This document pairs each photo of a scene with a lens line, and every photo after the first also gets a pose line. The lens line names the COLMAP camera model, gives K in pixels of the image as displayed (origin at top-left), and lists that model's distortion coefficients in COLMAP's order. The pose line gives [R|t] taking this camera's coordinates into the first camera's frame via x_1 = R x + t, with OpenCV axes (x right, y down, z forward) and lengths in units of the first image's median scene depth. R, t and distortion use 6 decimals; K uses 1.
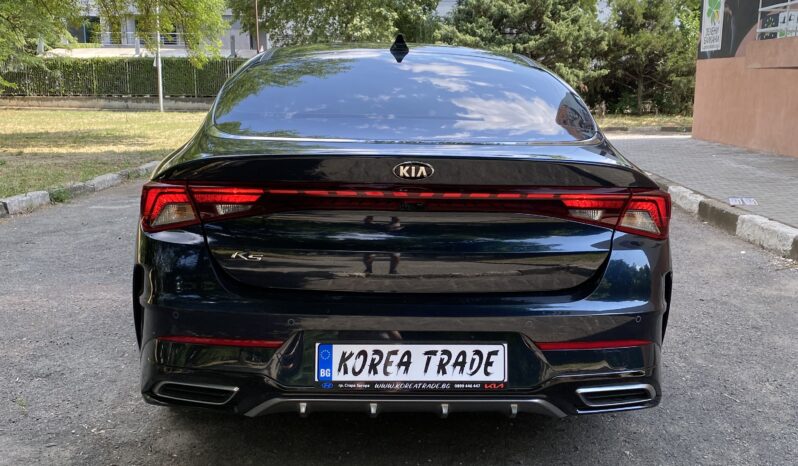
lens RADIAL K [[821.7, 0, 399.7], [0, 821.7, 234.6], [0, 0, 1]] dist [0.032660, 0.000000]
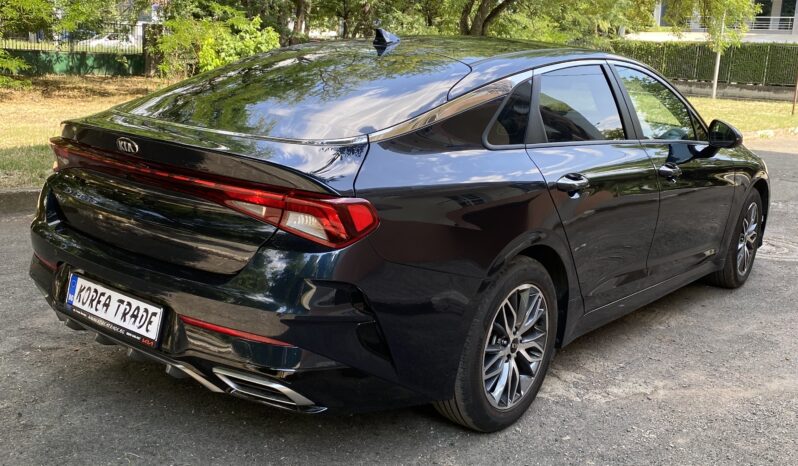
lens RADIAL K [[821.7, 0, 401.4], [0, 821.7, 233.7], [0, 0, 1]] dist [0.032660, 0.000000]
pose [[0.757705, 0.173362, -0.629149, 0.098328], [-0.161701, 0.983881, 0.076367, -0.009886], [0.632247, 0.043870, 0.773524, 0.030334]]
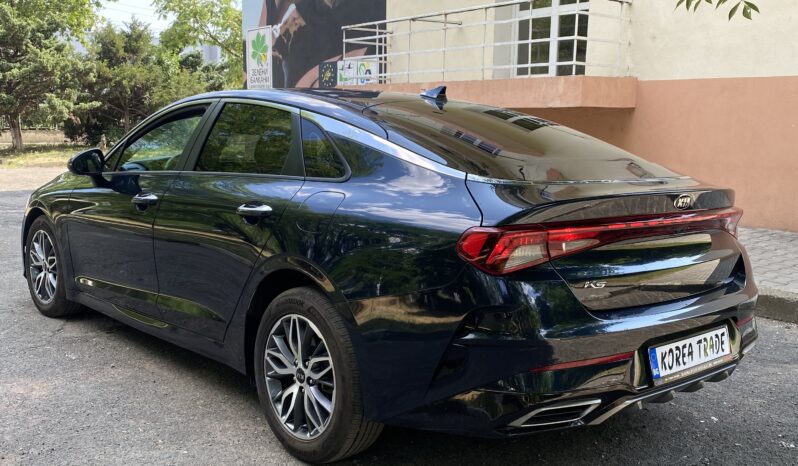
lens RADIAL K [[821.7, 0, 395.8], [0, 821.7, 232.7], [0, 0, 1]] dist [0.032660, 0.000000]
pose [[0.776050, -0.081611, 0.625369, -0.103231], [0.105542, 0.994414, -0.001201, -0.006850], [-0.621777, 0.066934, 0.780329, 0.025041]]
